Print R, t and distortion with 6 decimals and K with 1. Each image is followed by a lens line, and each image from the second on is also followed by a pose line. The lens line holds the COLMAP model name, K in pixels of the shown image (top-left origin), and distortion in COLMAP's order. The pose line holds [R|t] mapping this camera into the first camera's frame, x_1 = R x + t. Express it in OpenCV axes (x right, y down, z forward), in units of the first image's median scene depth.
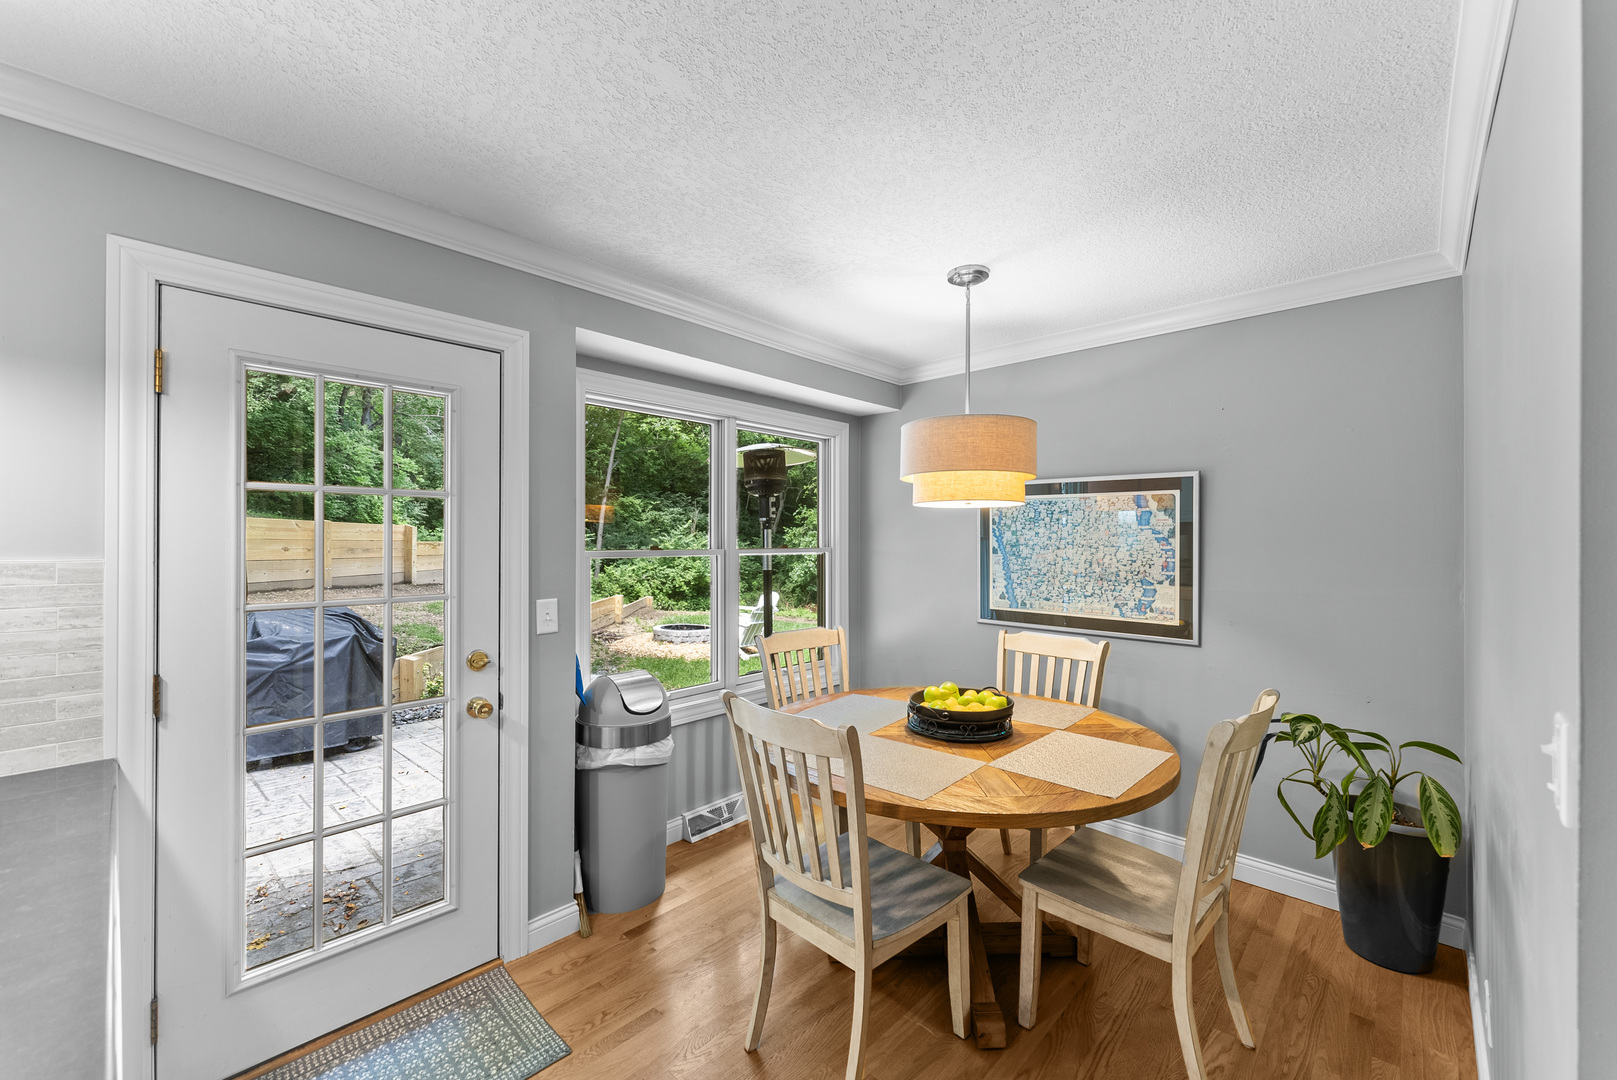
lens RADIAL K [[652.1, 0, 821.3], [0, 652.1, 540.9], [0, 0, 1]] dist [0.000345, 0.000305]
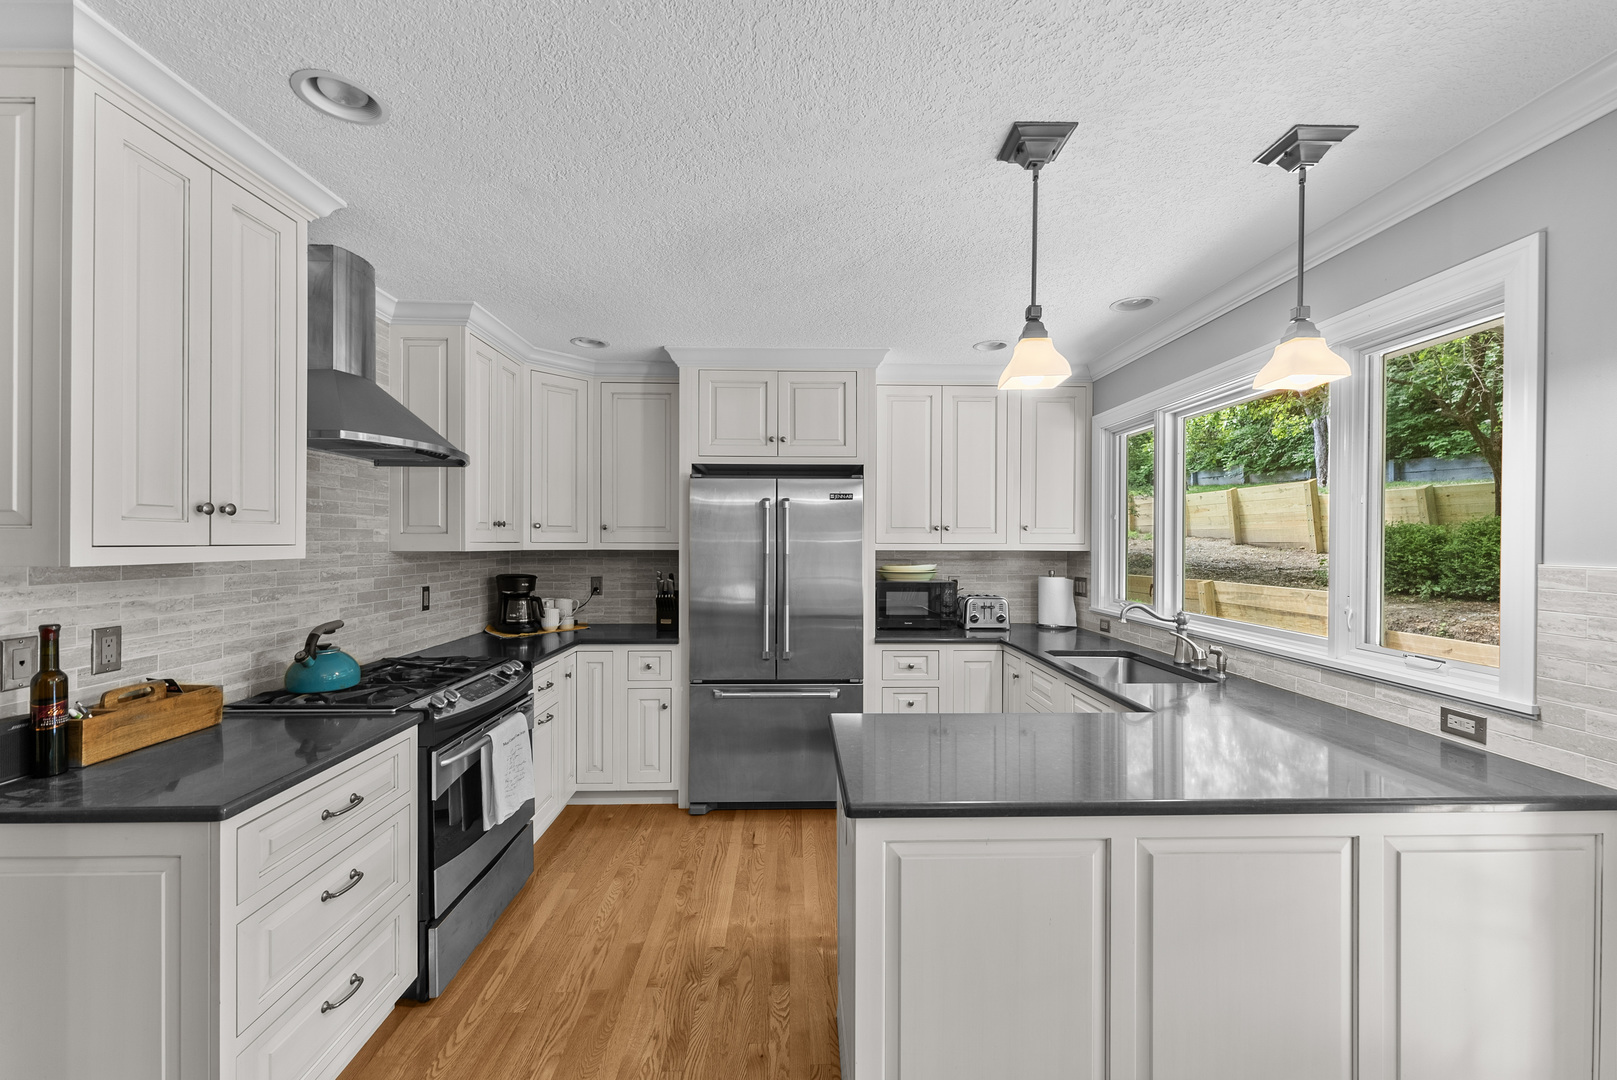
lens RADIAL K [[652.1, 0, 831.5], [0, 652.1, 542.5], [0, 0, 1]] dist [0.000345, 0.000305]
pose [[-0.702187, -0.002404, -0.711989, 0.195094], [-0.005317, 0.999984, 0.001867, -0.001403], [0.711973, 0.005096, -0.702188, 0.558098]]
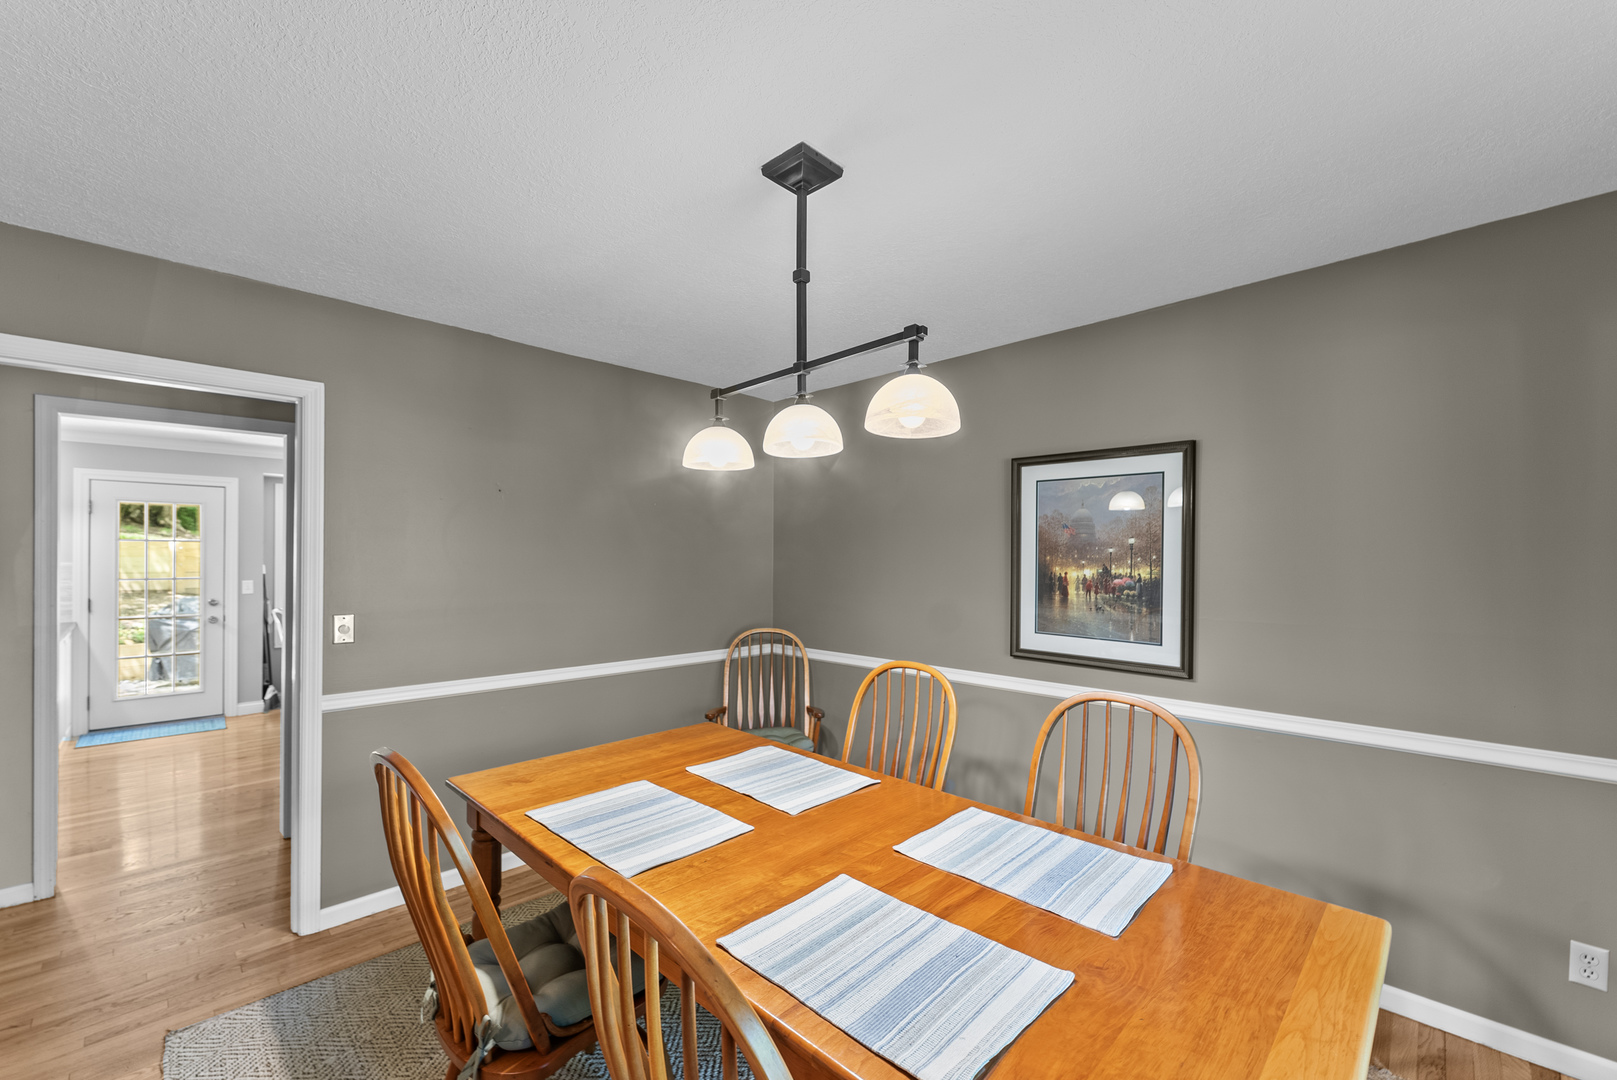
lens RADIAL K [[652.1, 0, 812.8], [0, 652.1, 556.6], [0, 0, 1]] dist [0.000345, 0.000305]
pose [[0.999828, 0.004293, -0.018024, 1.856495], [-0.004231, 0.999985, 0.003463, -0.024146], [0.018039, -0.003386, 0.999832, -1.536445]]
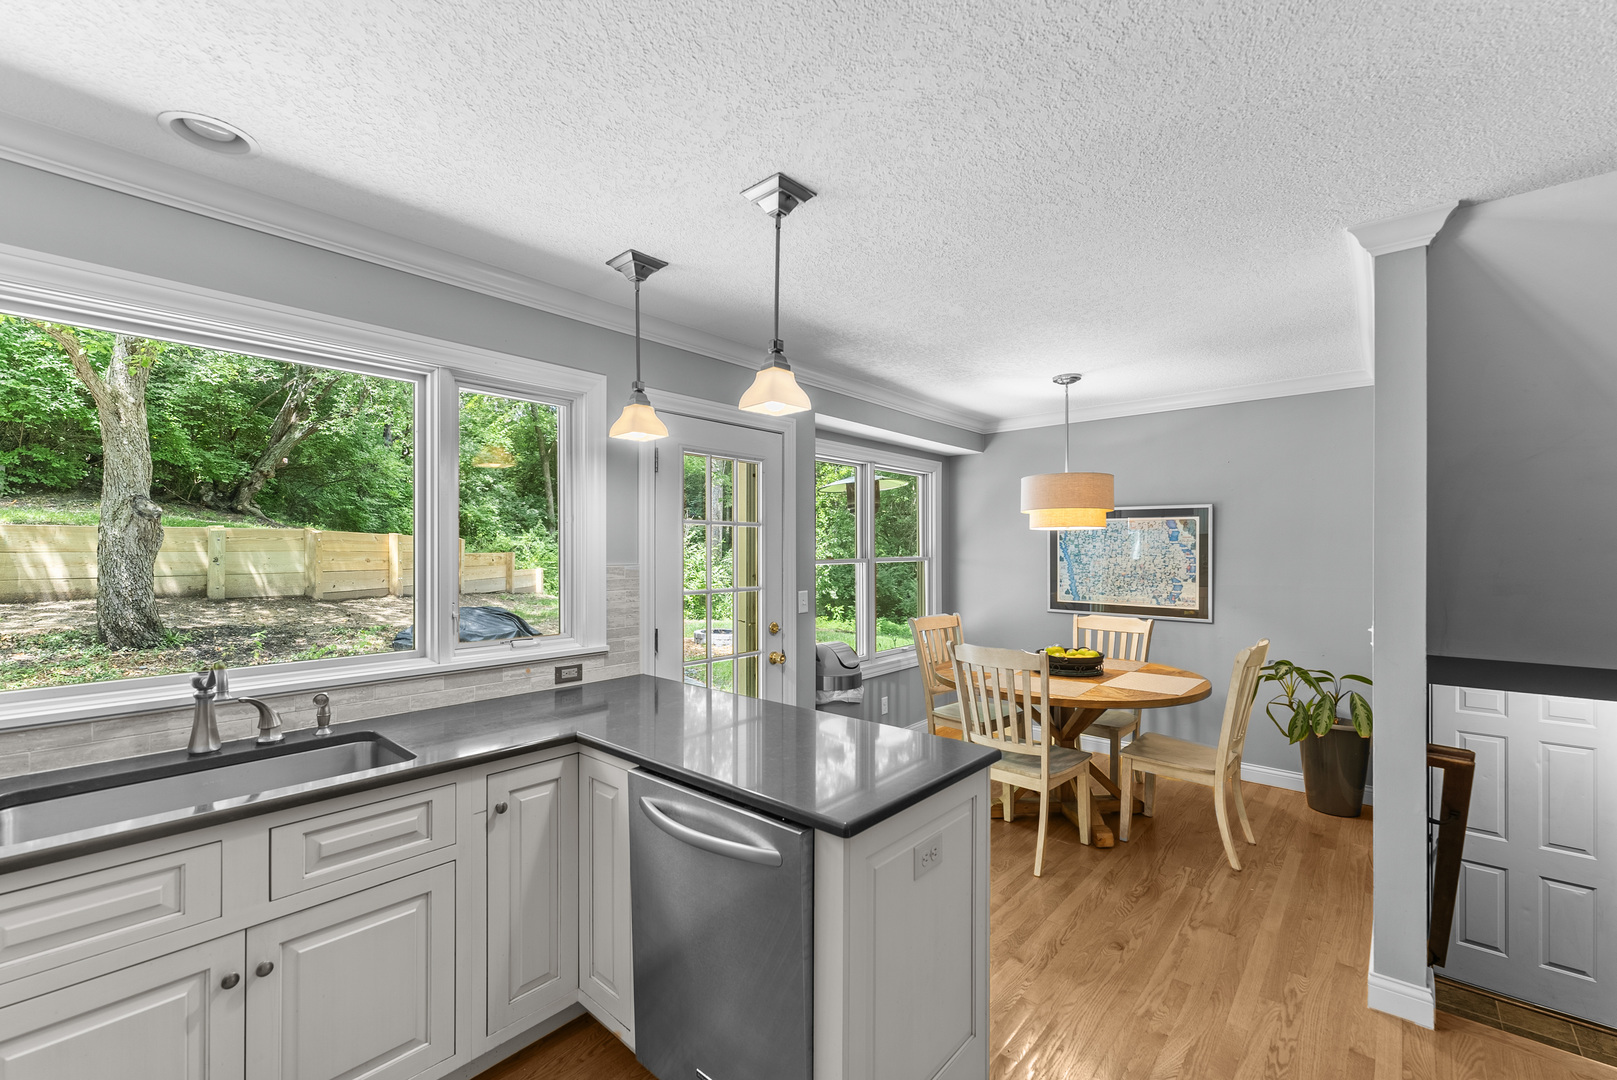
lens RADIAL K [[652.1, 0, 831.5], [0, 652.1, 552.0], [0, 0, 1]] dist [0.000345, 0.000305]
pose [[0.999462, -0.002959, 0.032670, -0.408534], [0.002912, 0.999995, 0.001465, -0.004968], [-0.032674, -0.001369, 0.999465, -0.550996]]
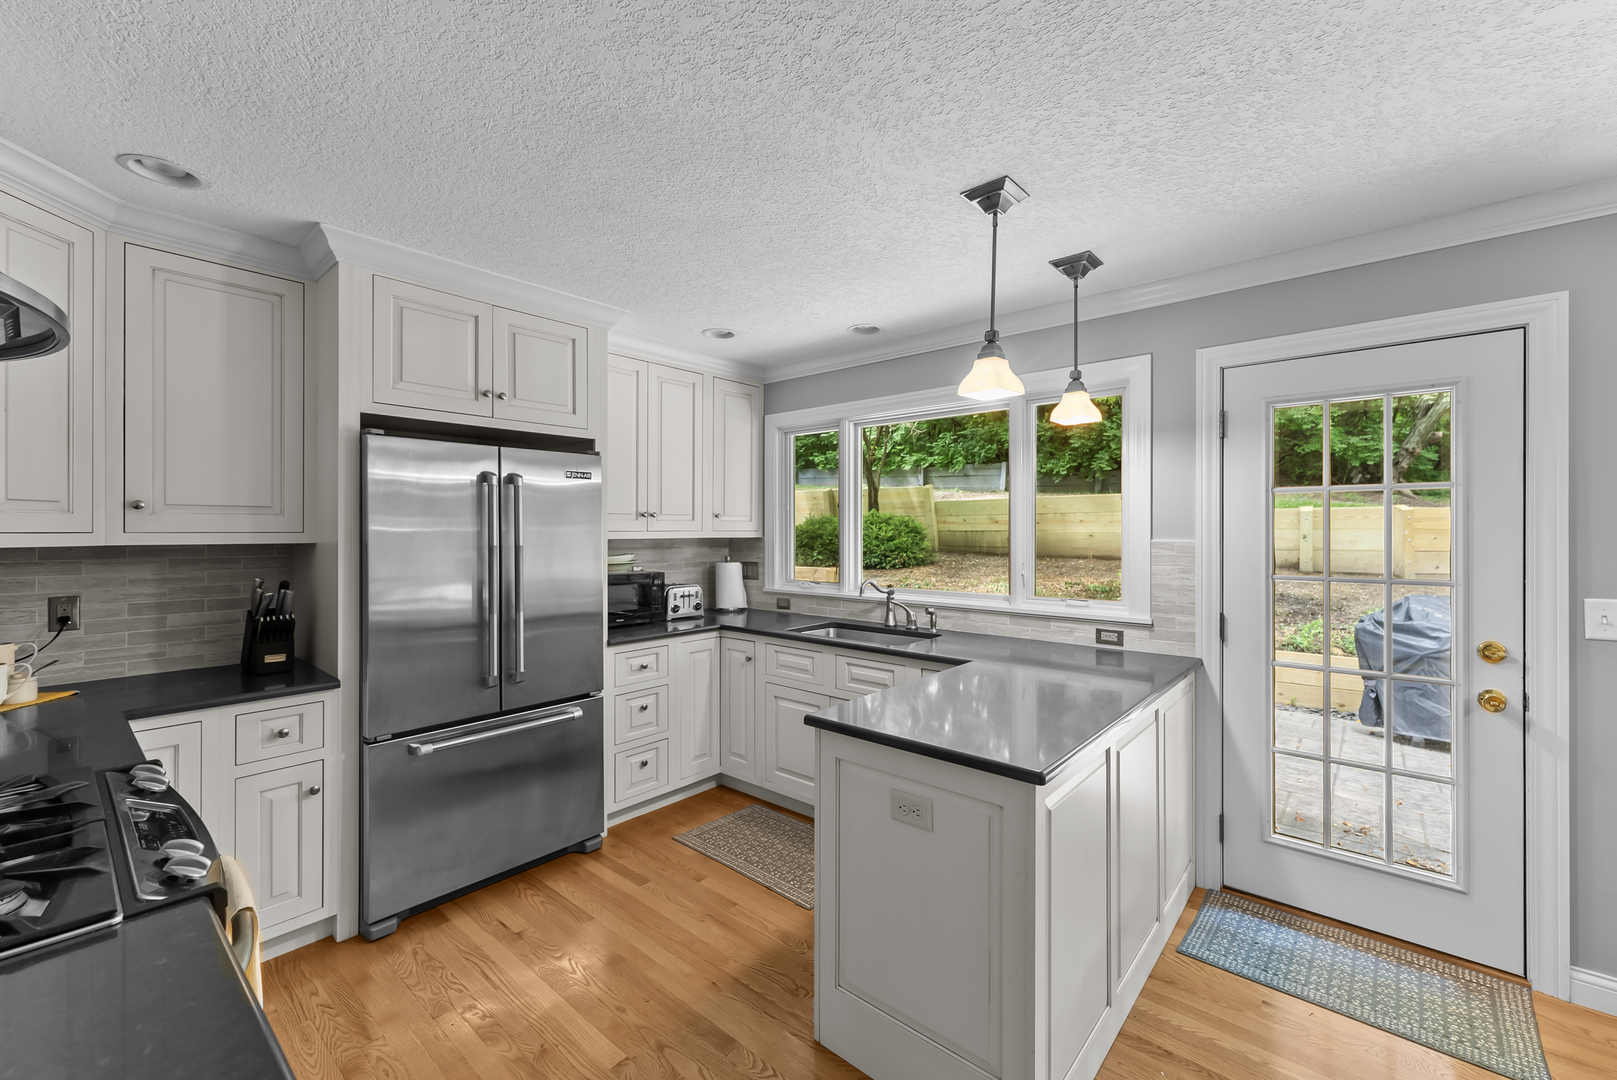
lens RADIAL K [[652.1, 0, 814.9], [0, 652.1, 528.9], [0, 0, 1]] dist [0.000345, 0.000305]
pose [[0.045763, -0.003886, -0.998945, 0.370059], [0.000026, 0.999992, -0.003889, 0.003002], [0.998952, 0.000152, 0.045763, -0.050092]]
